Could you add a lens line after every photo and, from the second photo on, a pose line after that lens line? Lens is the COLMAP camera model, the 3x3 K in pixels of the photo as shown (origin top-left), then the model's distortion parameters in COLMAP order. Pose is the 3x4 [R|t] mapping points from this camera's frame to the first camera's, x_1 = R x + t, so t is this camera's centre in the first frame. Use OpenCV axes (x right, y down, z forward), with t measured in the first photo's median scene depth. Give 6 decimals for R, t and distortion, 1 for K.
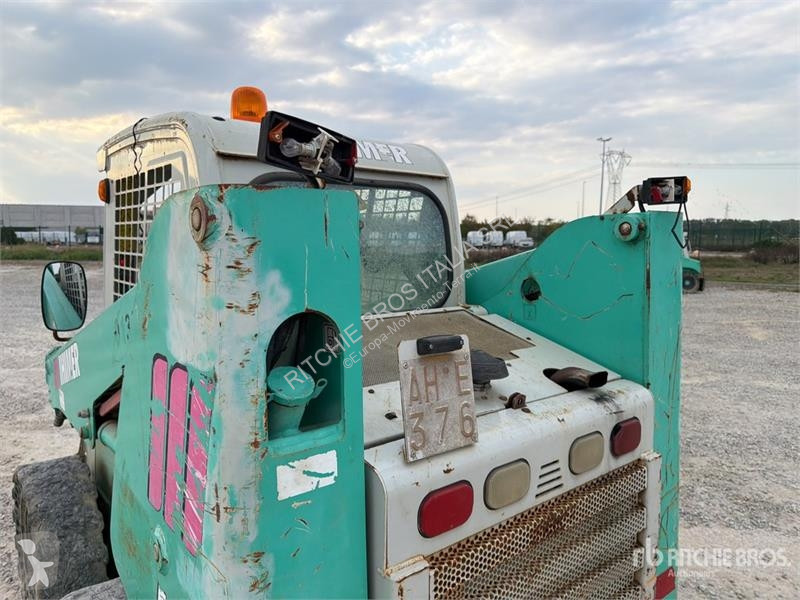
lens RADIAL K [[564.1, 0, 402.0], [0, 564.1, 299.7], [0, 0, 1]] dist [0.049957, -0.050710]
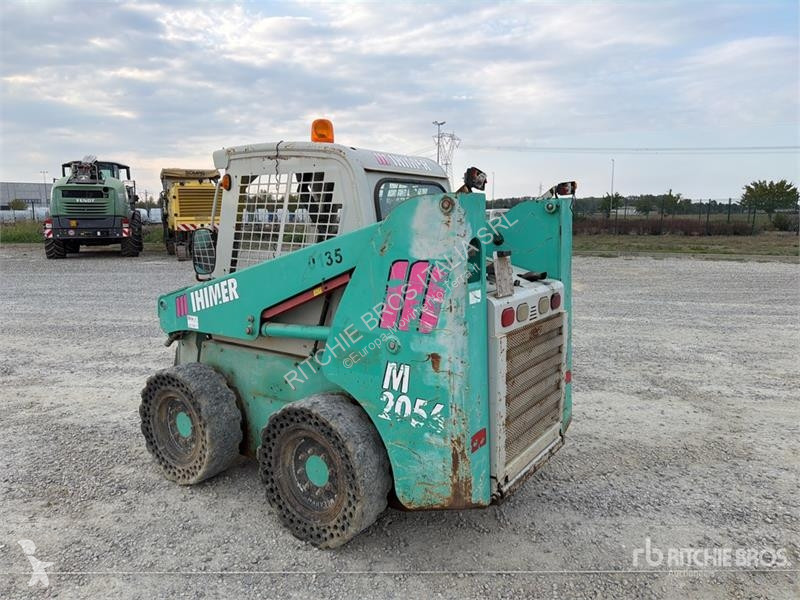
lens RADIAL K [[557.0, 0, 395.8], [0, 557.0, 296.1], [0, 0, 1]] dist [0.135192, -0.174609]
pose [[0.964562, -0.044479, 0.260081, -0.922633], [0.035806, 0.998636, 0.037993, 0.137709], [-0.261416, -0.027334, 0.964839, -1.131704]]
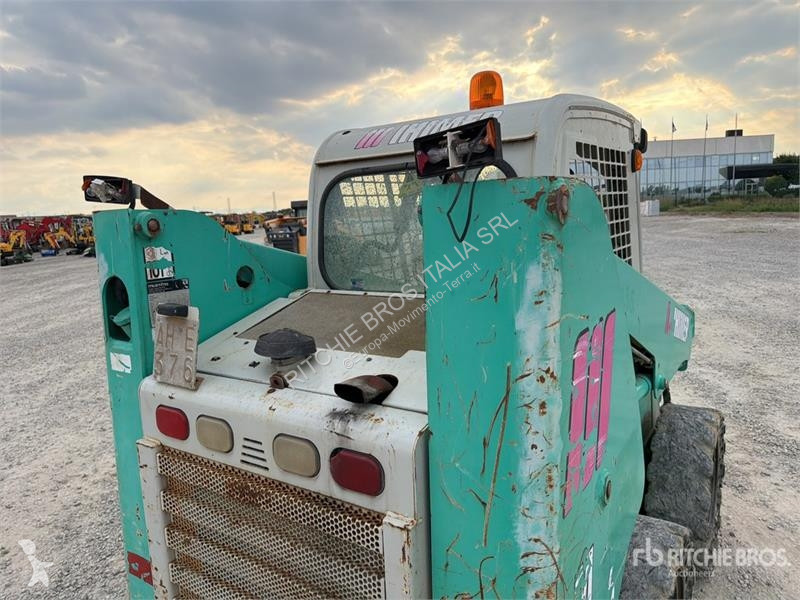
lens RADIAL K [[557.0, 0, 395.8], [0, 557.0, 296.1], [0, 0, 1]] dist [0.135192, -0.174609]
pose [[0.285845, 0.127238, -0.949791, 1.379952], [-0.047119, 0.991813, 0.118687, -0.133479], [0.957117, 0.010828, 0.289500, 0.976694]]
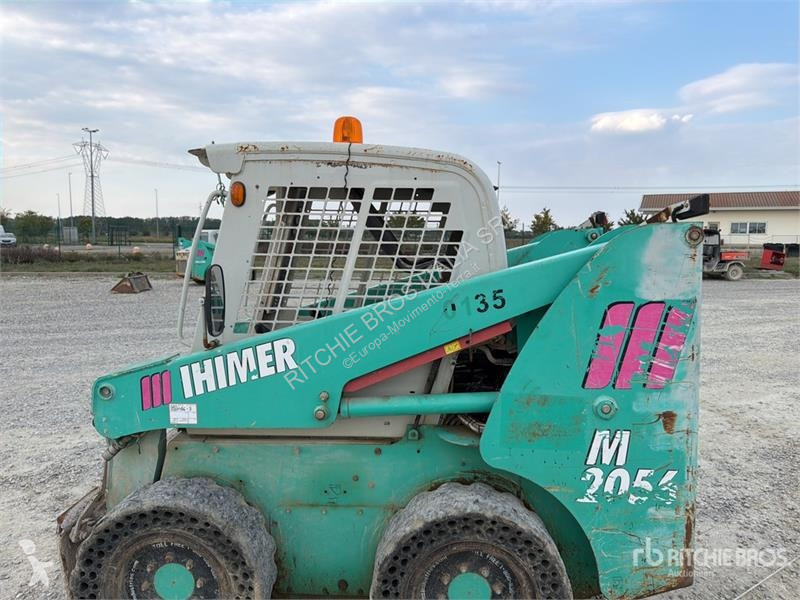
lens RADIAL K [[562.8, 0, 397.6], [0, 562.8, 299.5], [0, 0, 1]] dist [0.064283, -0.077543]
pose [[0.660357, -0.080372, 0.746638, -2.069419], [0.077006, 0.996262, 0.039135, -0.041734], [-0.746993, 0.031653, 0.664078, 0.229159]]
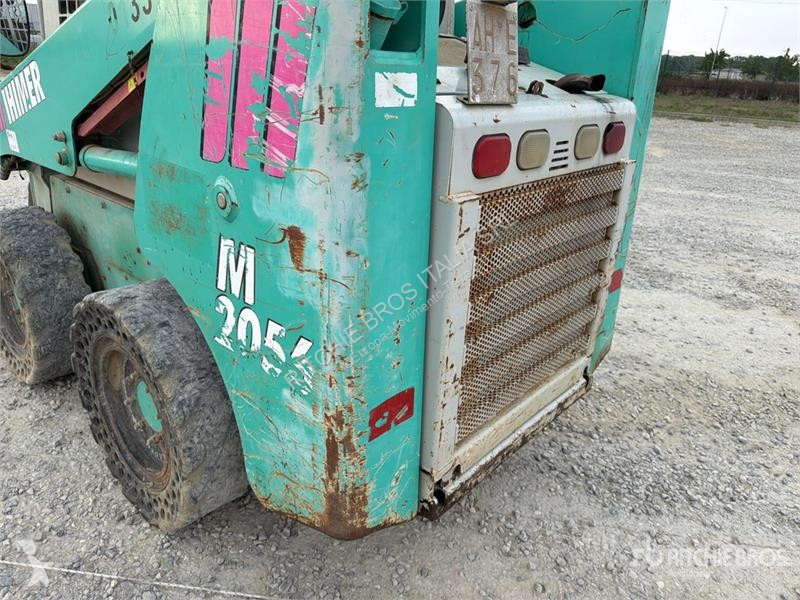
lens RADIAL K [[562.8, 0, 397.6], [0, 562.8, 299.5], [0, 0, 1]] dist [0.064283, -0.077543]
pose [[0.987253, -0.019939, 0.157904, -0.253176], [-0.025880, 0.958805, 0.282883, 0.284338], [-0.157040, -0.283364, 0.946067, -0.105147]]
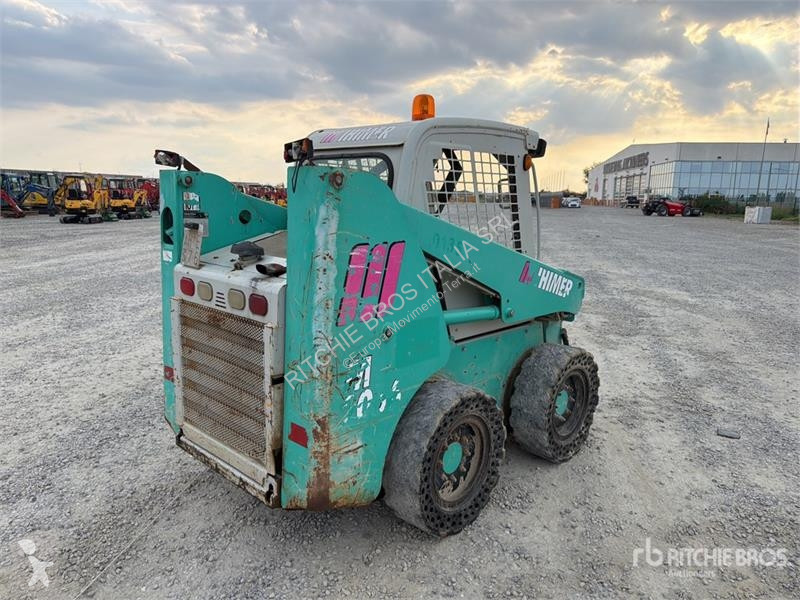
lens RADIAL K [[557.0, 0, 395.8], [0, 557.0, 296.1], [0, 0, 1]] dist [0.135192, -0.174609]
pose [[0.120388, 0.175043, -0.977173, 2.473123], [-0.124096, 0.979264, 0.160129, -0.124451], [0.984940, 0.101986, 0.139614, 1.396671]]
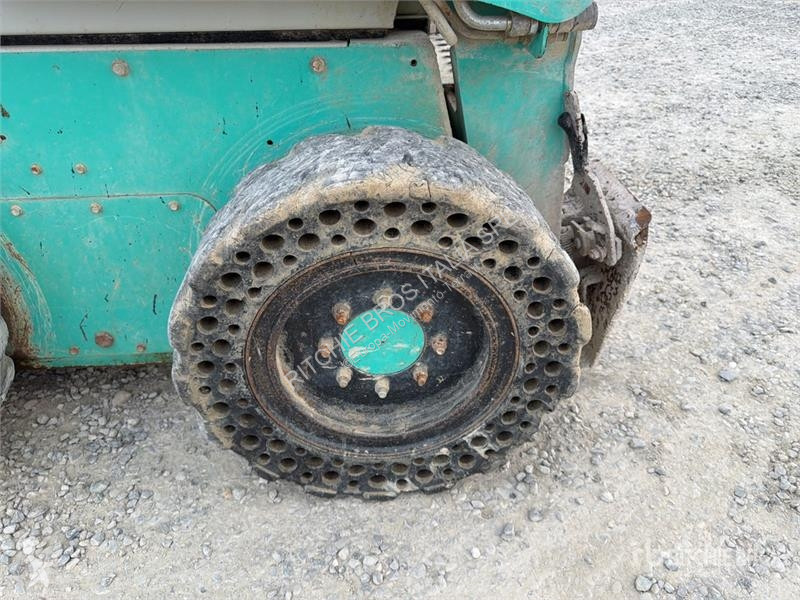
lens RADIAL K [[557.0, 0, 395.8], [0, 557.0, 296.1], [0, 0, 1]] dist [0.135192, -0.174609]
pose [[-0.583306, 0.459686, -0.669659, 0.231423], [-0.073748, 0.791069, 0.607265, 0.217459], [0.808897, 0.403607, -0.427535, 3.144716]]
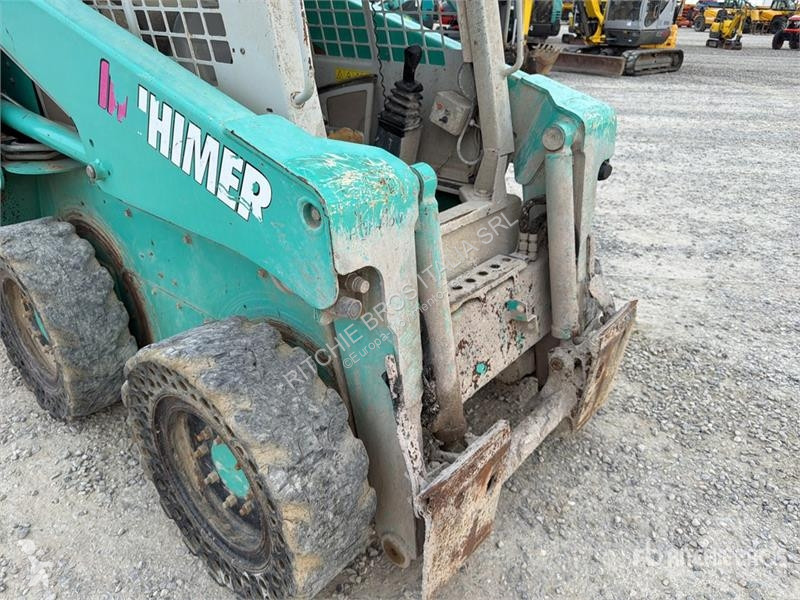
lens RADIAL K [[563.8, 0, 395.1], [0, 563.8, 296.6], [0, 0, 1]] dist [0.072443, -0.102026]
pose [[-0.981121, 0.069946, -0.180302, -0.480364], [-0.039916, 0.838990, 0.542680, -0.166739], [0.189230, 0.539632, -0.820359, 3.648974]]
